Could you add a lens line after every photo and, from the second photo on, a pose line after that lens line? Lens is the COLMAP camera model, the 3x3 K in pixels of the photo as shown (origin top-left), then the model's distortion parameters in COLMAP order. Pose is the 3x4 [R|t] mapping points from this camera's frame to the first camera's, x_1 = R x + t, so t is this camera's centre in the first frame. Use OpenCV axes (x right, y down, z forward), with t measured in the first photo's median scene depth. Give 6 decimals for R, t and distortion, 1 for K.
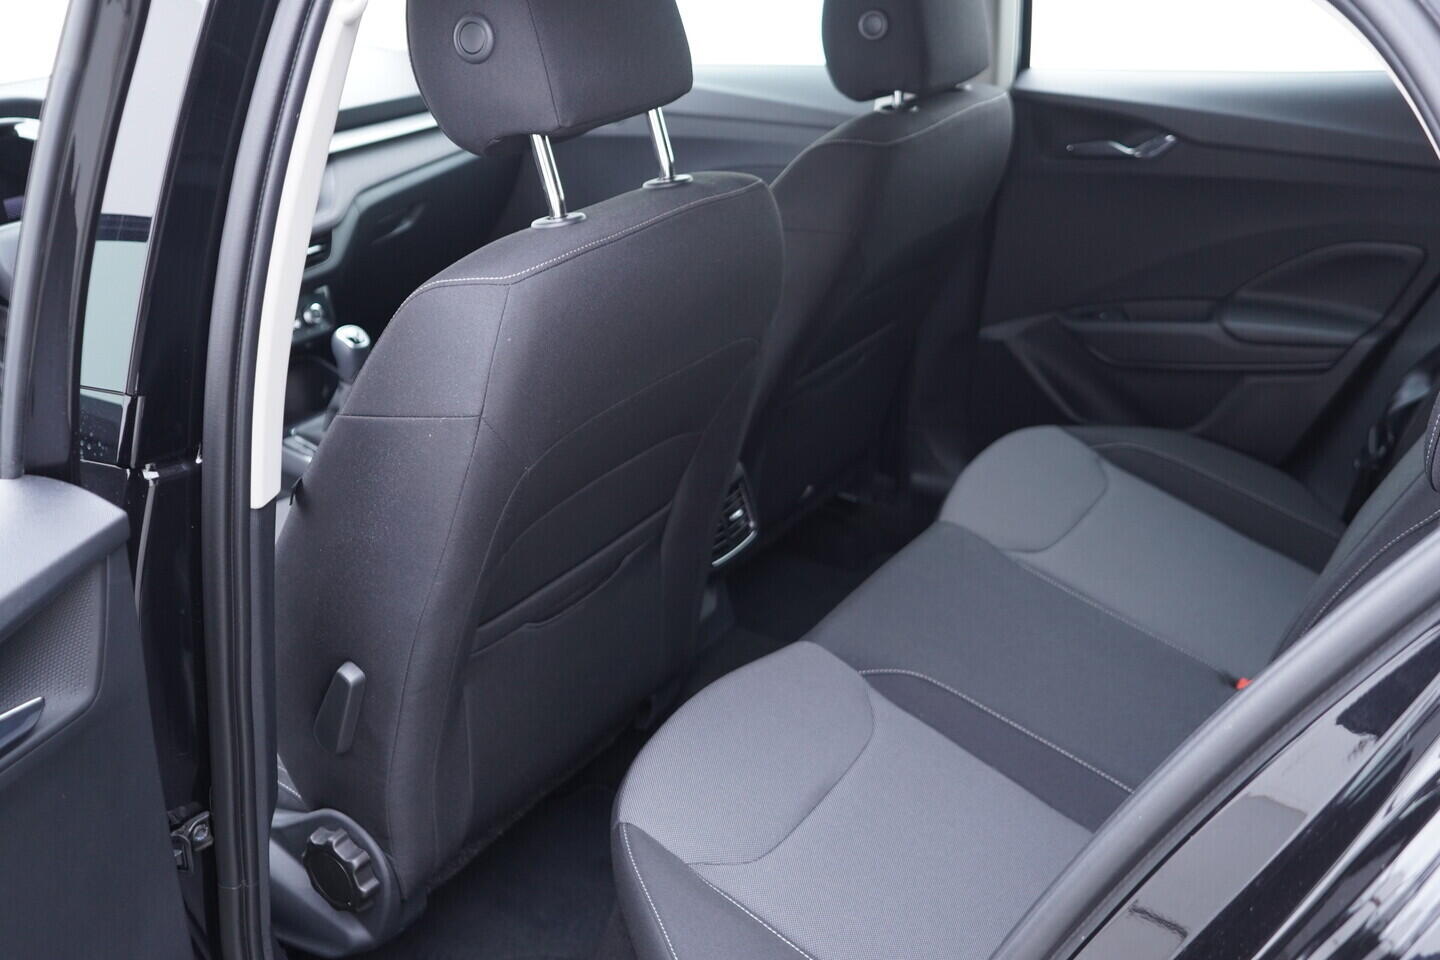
lens RADIAL K [[1483.6, 0, 720.0], [0, 1483.6, 480.0], [0, 0, 1]] dist [-0.005163, 0.027357]
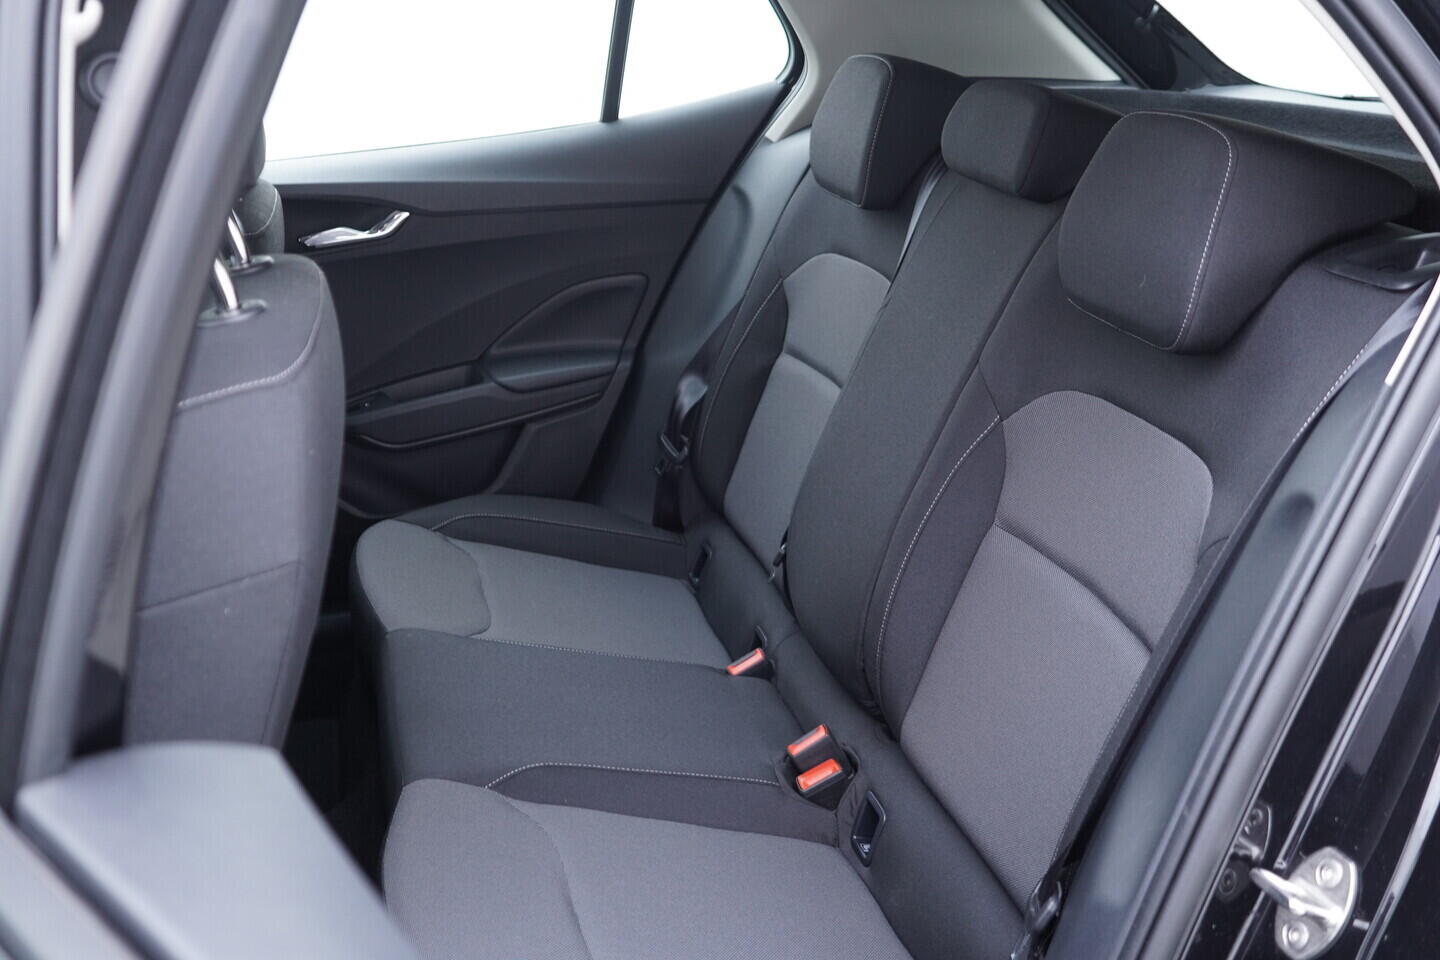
lens RADIAL K [[1483.6, 0, 720.0], [0, 1483.6, 480.0], [0, 0, 1]] dist [-0.005163, 0.027357]
pose [[0.653061, -0.243829, 0.716979, -0.326467], [0.319977, 0.946932, 0.030579, -0.022280], [-0.686386, 0.209447, 0.696424, 0.192515]]
